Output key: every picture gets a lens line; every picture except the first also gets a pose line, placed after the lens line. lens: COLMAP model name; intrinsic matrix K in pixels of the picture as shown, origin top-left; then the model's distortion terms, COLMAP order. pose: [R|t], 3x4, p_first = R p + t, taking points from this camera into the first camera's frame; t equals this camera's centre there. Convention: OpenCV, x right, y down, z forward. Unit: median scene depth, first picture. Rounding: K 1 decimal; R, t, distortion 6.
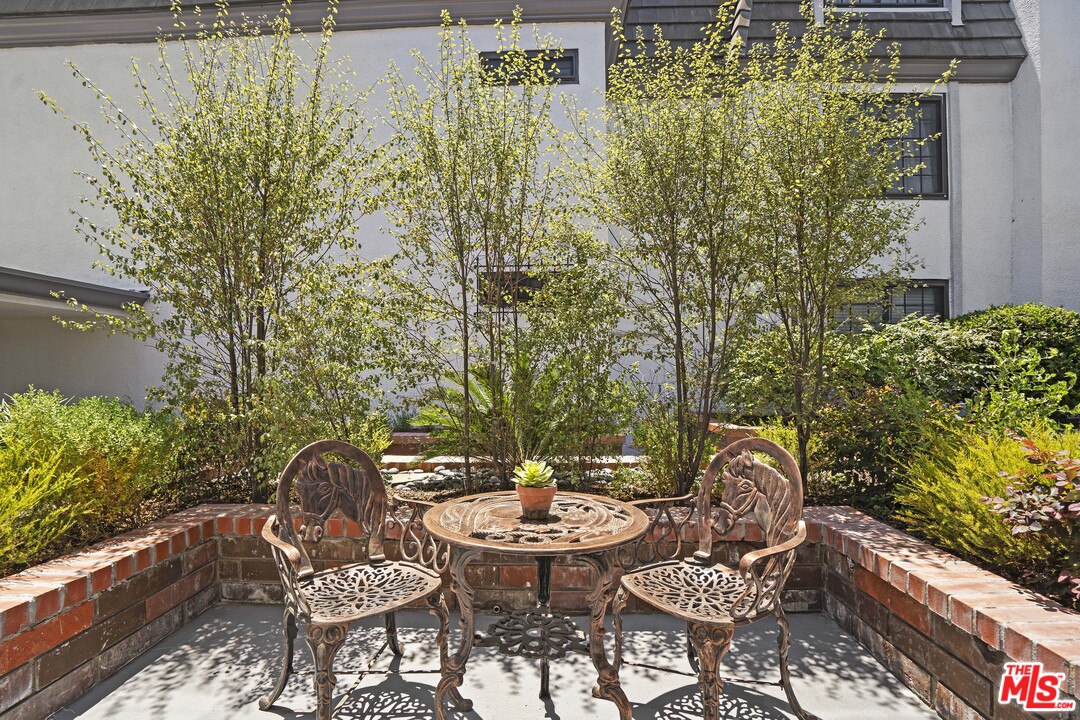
lens RADIAL K [[516.5, 0, 539.8], [0, 516.5, 362.7], [0, 0, 1]] dist [-0.018035, 0.005189]
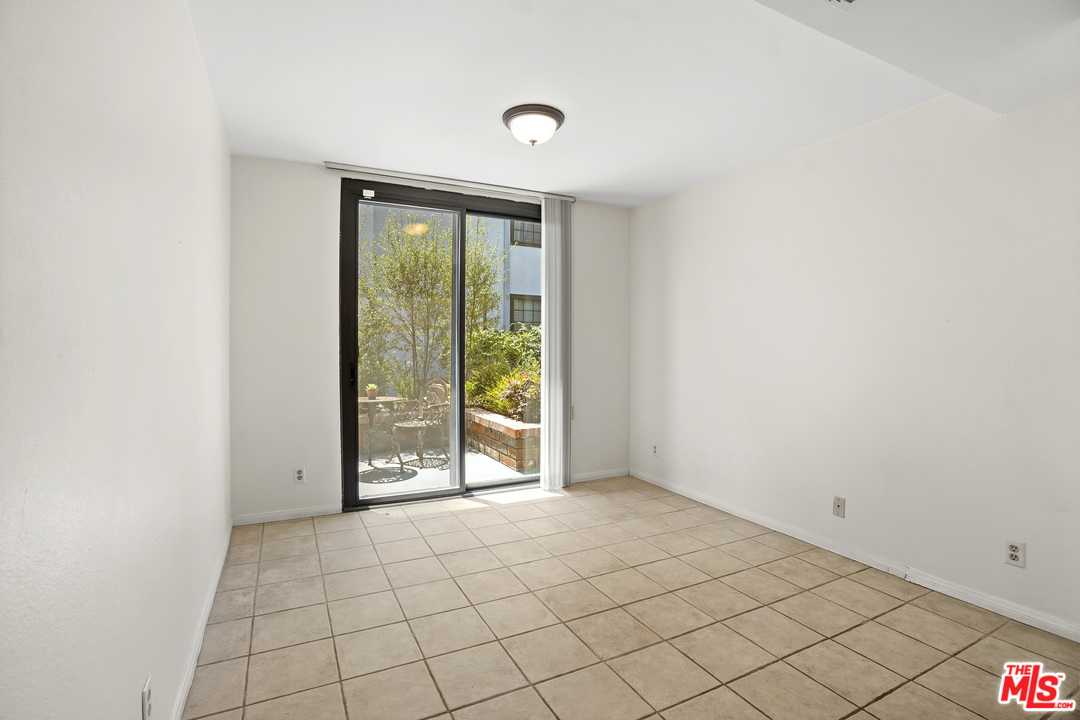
lens RADIAL K [[521.5, 0, 542.7], [0, 521.5, 356.3], [0, 0, 1]] dist [-0.035871, 0.000635]
pose [[0.880153, -0.002185, 0.474684, -0.342521], [-0.014638, 0.999389, 0.031742, -0.065907], [-0.474464, -0.034886, 0.879584, -1.379949]]
